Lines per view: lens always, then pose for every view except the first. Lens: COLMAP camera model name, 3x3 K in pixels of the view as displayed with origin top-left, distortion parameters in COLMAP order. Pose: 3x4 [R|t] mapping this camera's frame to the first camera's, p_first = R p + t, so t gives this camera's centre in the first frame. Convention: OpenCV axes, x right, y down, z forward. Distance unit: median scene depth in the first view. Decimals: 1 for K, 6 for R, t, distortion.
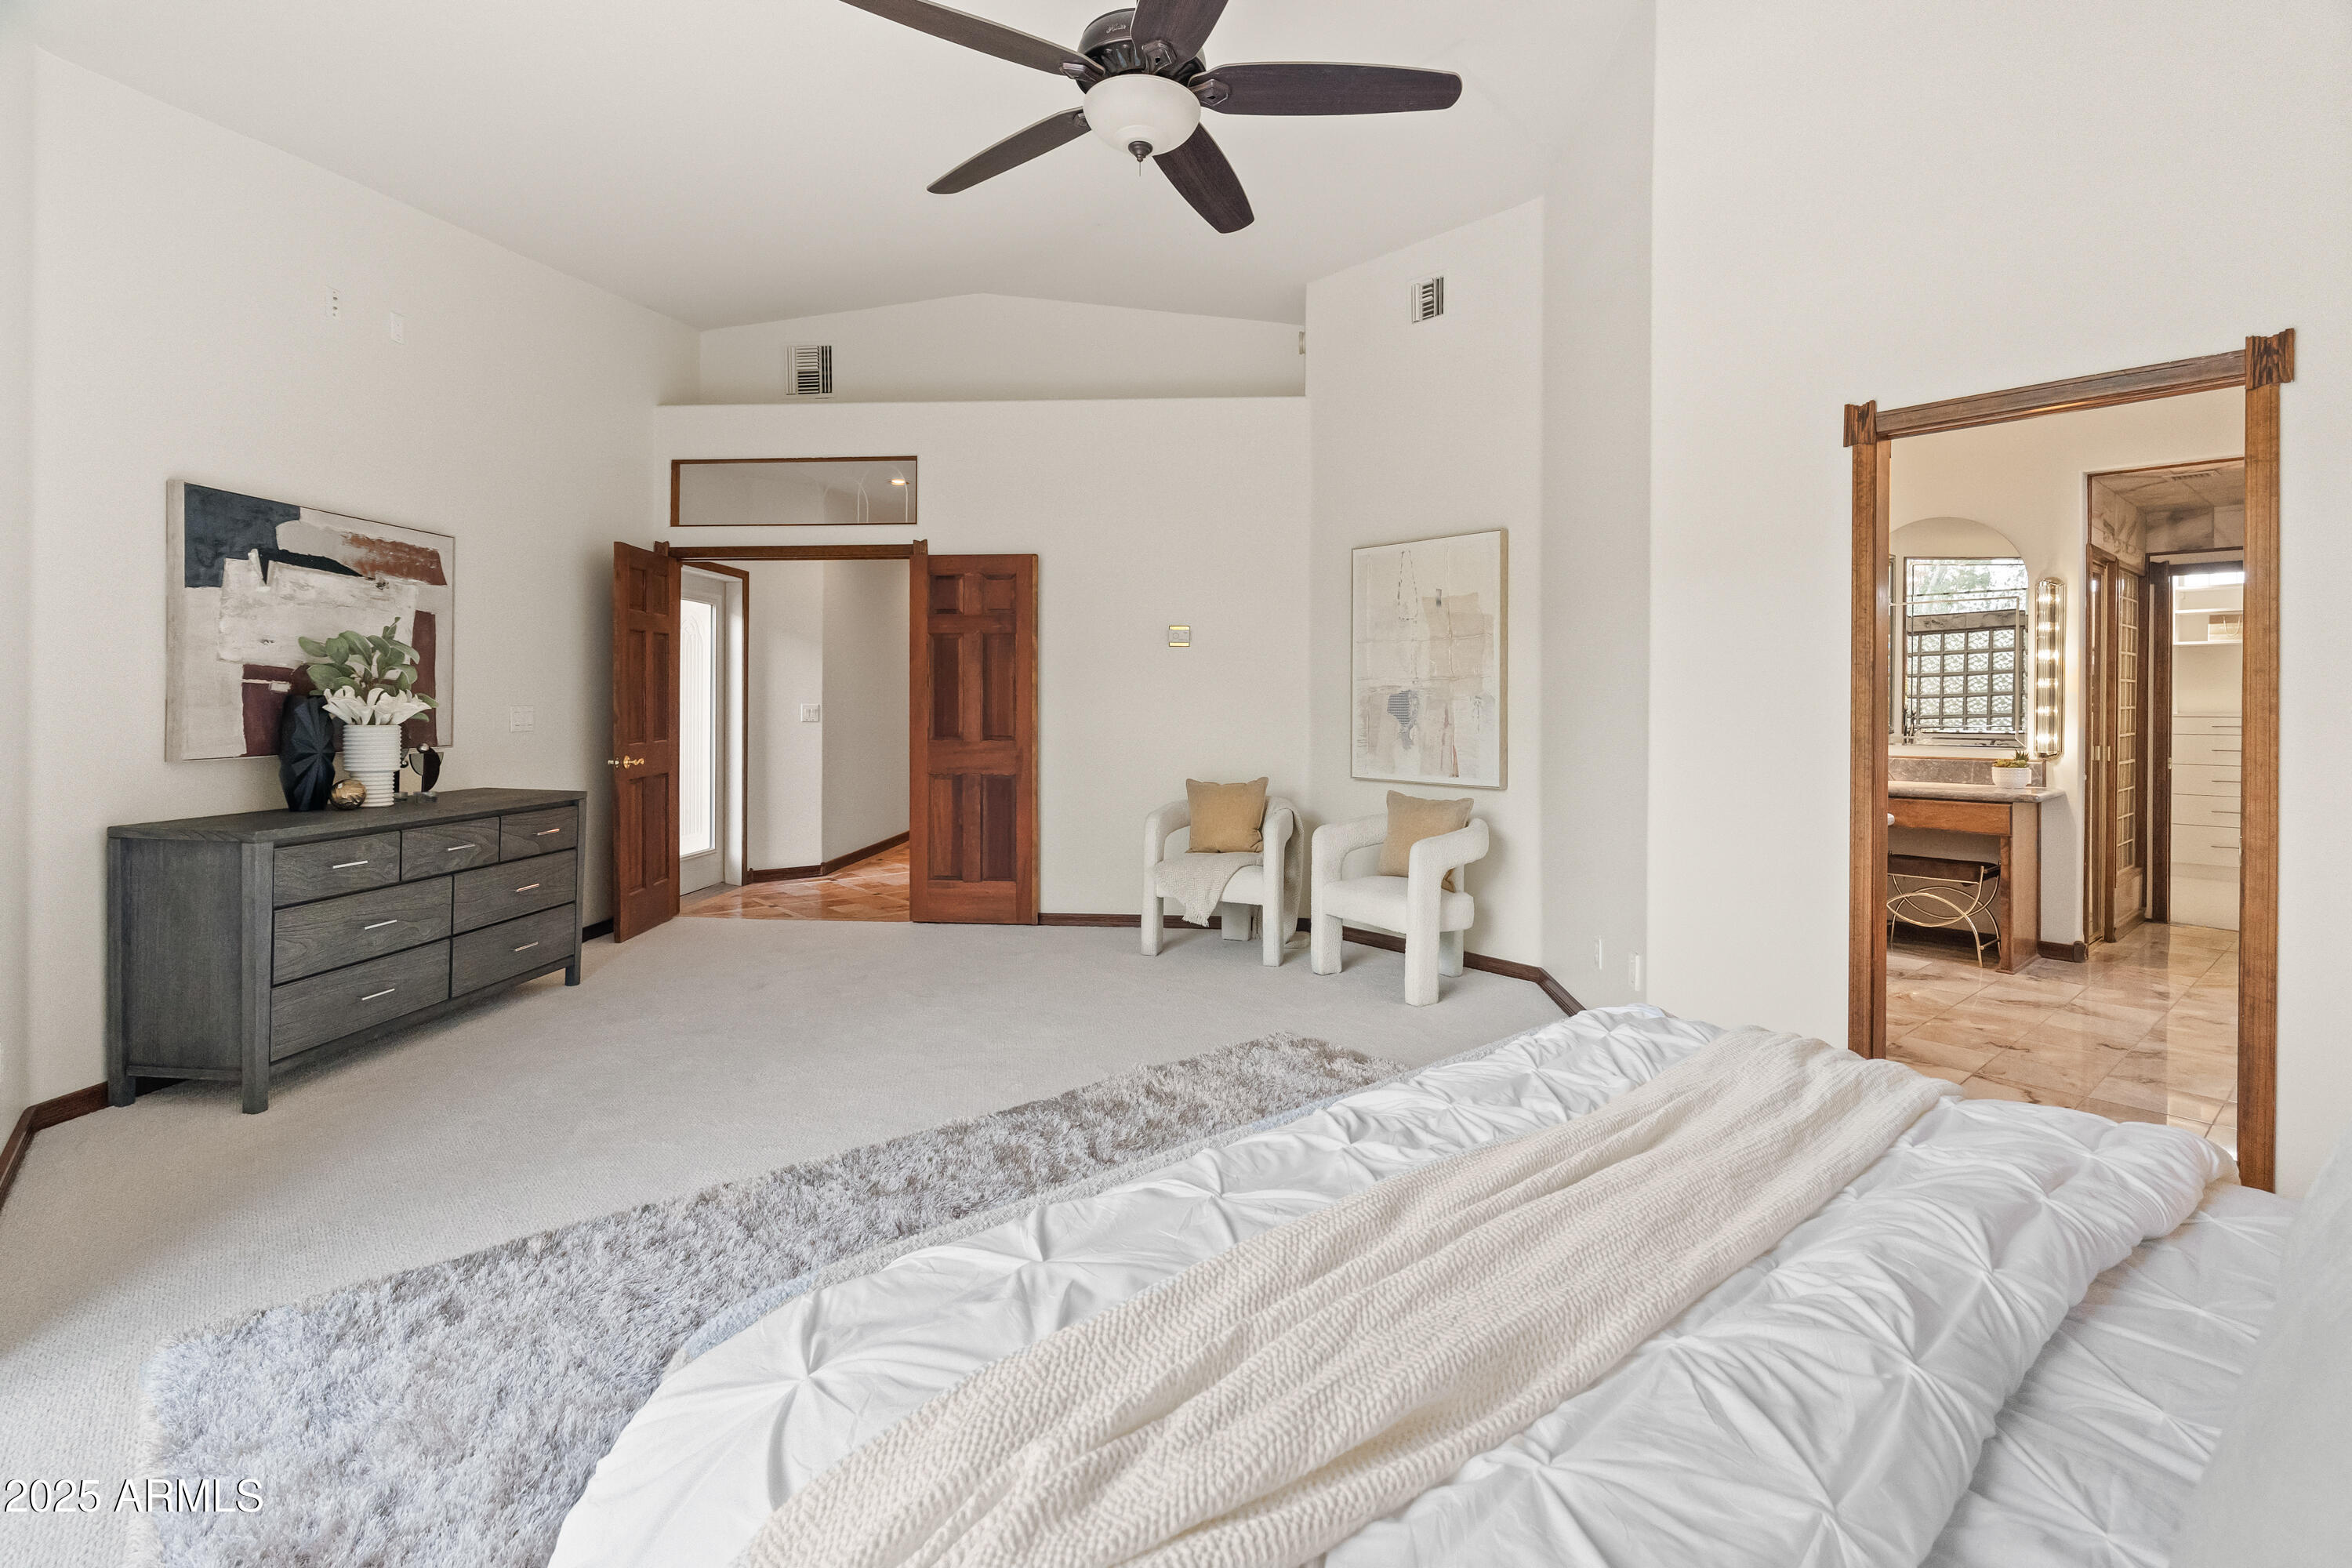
lens RADIAL K [[1115.8, 0, 1183.8], [0, 1115.8, 679.2], [0, 0, 1]] dist [0.000714, -0.000216]
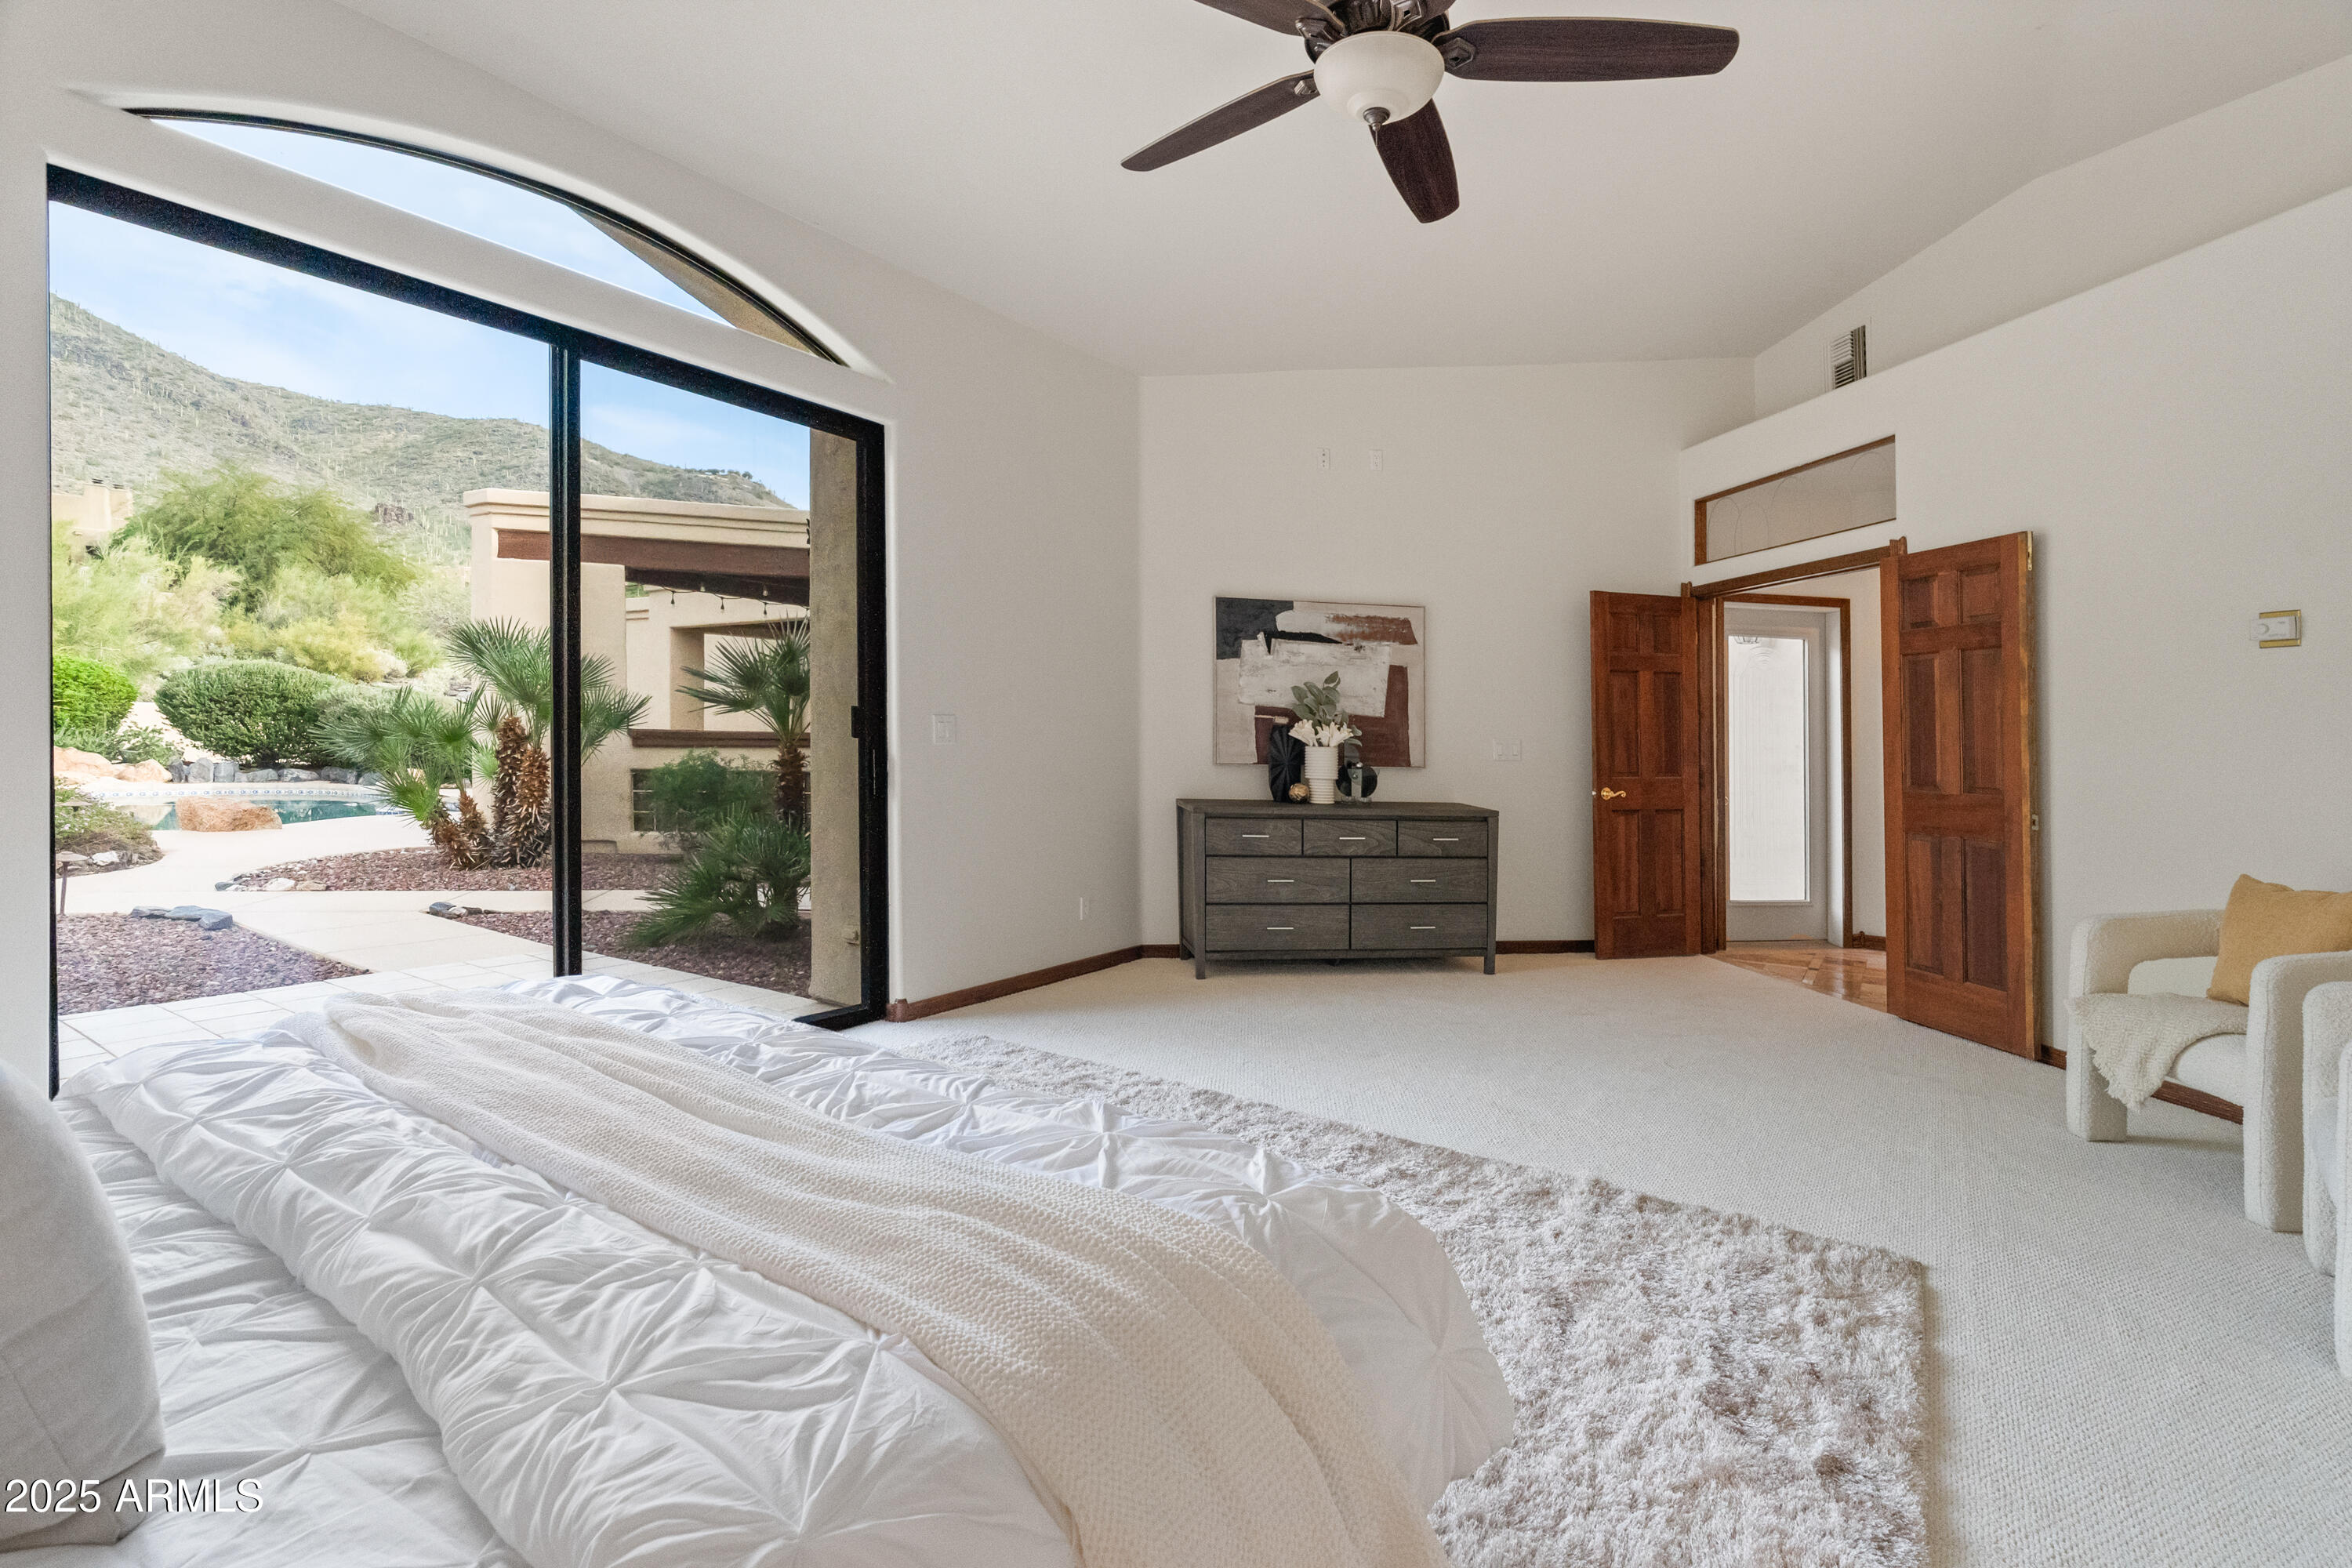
lens RADIAL K [[1100.1, 0, 1189.2], [0, 1100.1, 724.1], [0, 0, 1]] dist [-0.000244, 0.000257]
pose [[0.264206, -0.007957, -0.964433, 0.559790], [-0.001253, 0.999962, -0.008593, 0.022970], [0.964465, 0.003478, 0.264186, 0.436923]]
